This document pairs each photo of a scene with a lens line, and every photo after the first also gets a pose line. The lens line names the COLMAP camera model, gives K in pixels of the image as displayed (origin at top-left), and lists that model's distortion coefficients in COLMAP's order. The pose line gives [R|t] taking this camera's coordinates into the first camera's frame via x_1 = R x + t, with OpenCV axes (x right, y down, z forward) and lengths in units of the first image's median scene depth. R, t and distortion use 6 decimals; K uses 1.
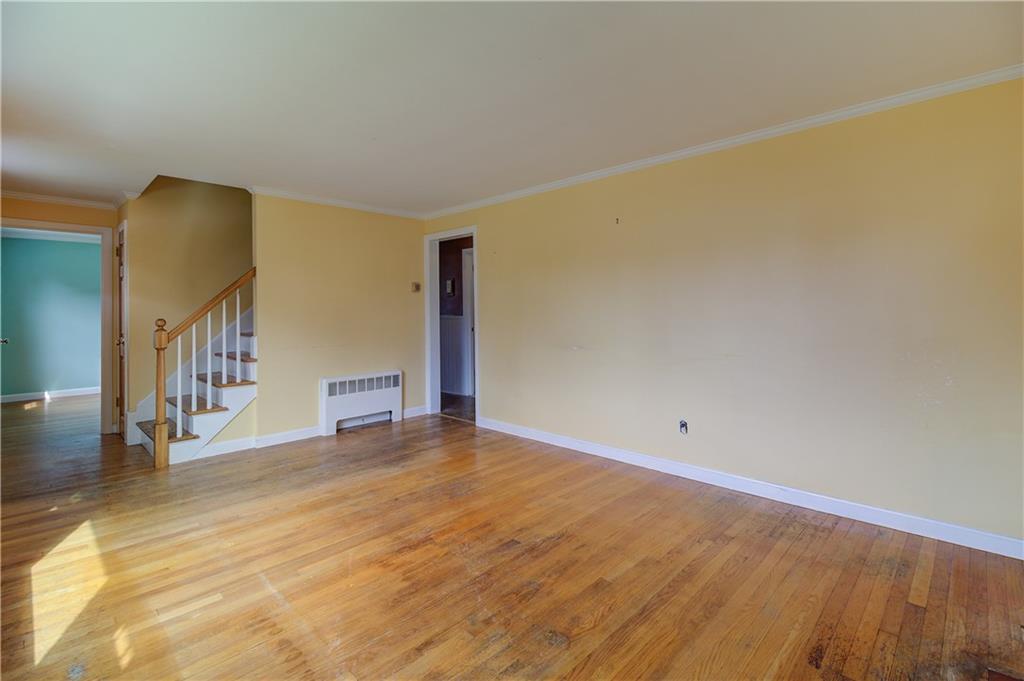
lens RADIAL K [[461.2, 0, 524.3], [0, 461.2, 313.6], [0, 0, 1]] dist [0.001014, -0.000589]
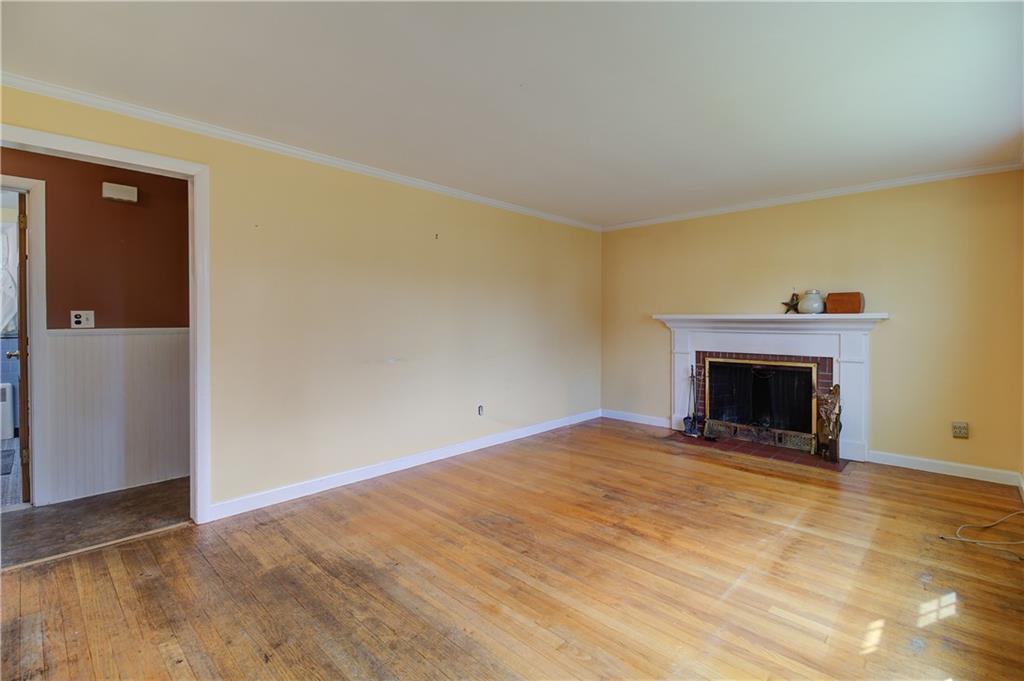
lens RADIAL K [[465.2, 0, 508.9], [0, 465.2, 322.0], [0, 0, 1]] dist [0.002680, -0.000458]
pose [[0.027542, 0.002608, 0.999617, -1.394854], [0.006296, 0.999976, -0.002783, 0.004429], [-0.999601, 0.006370, 0.027525, 1.281228]]
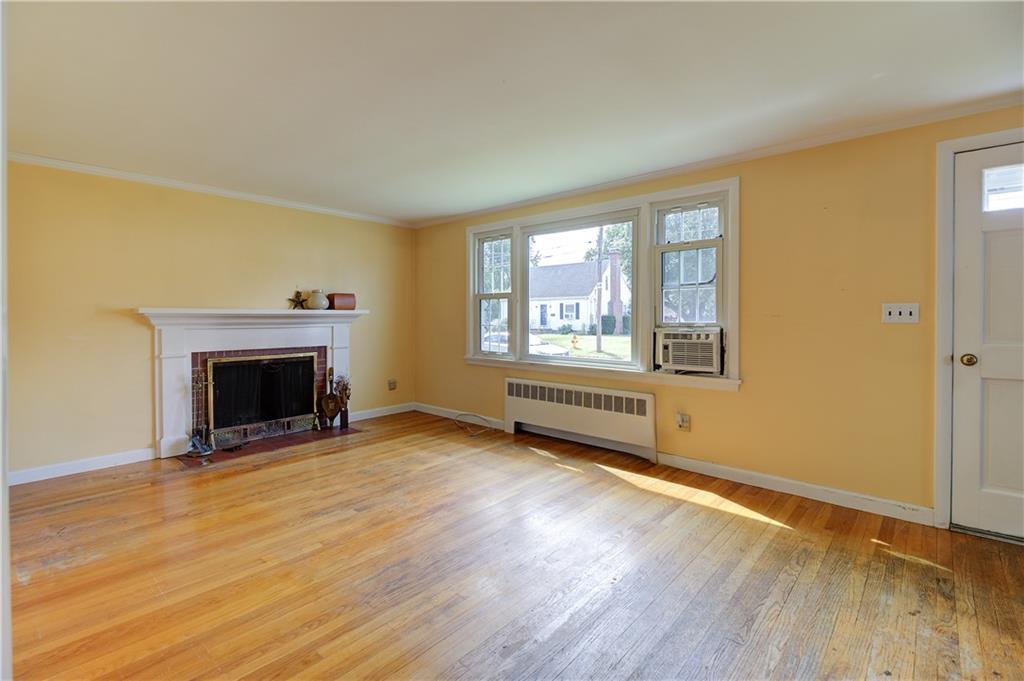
lens RADIAL K [[465.2, 0, 508.9], [0, 465.2, 322.0], [0, 0, 1]] dist [0.002680, -0.000458]
pose [[-0.999922, 0.009539, -0.008107, -0.415105], [0.009358, 0.999712, 0.022107, -0.007693], [0.008316, 0.022029, -0.999723, 2.260285]]
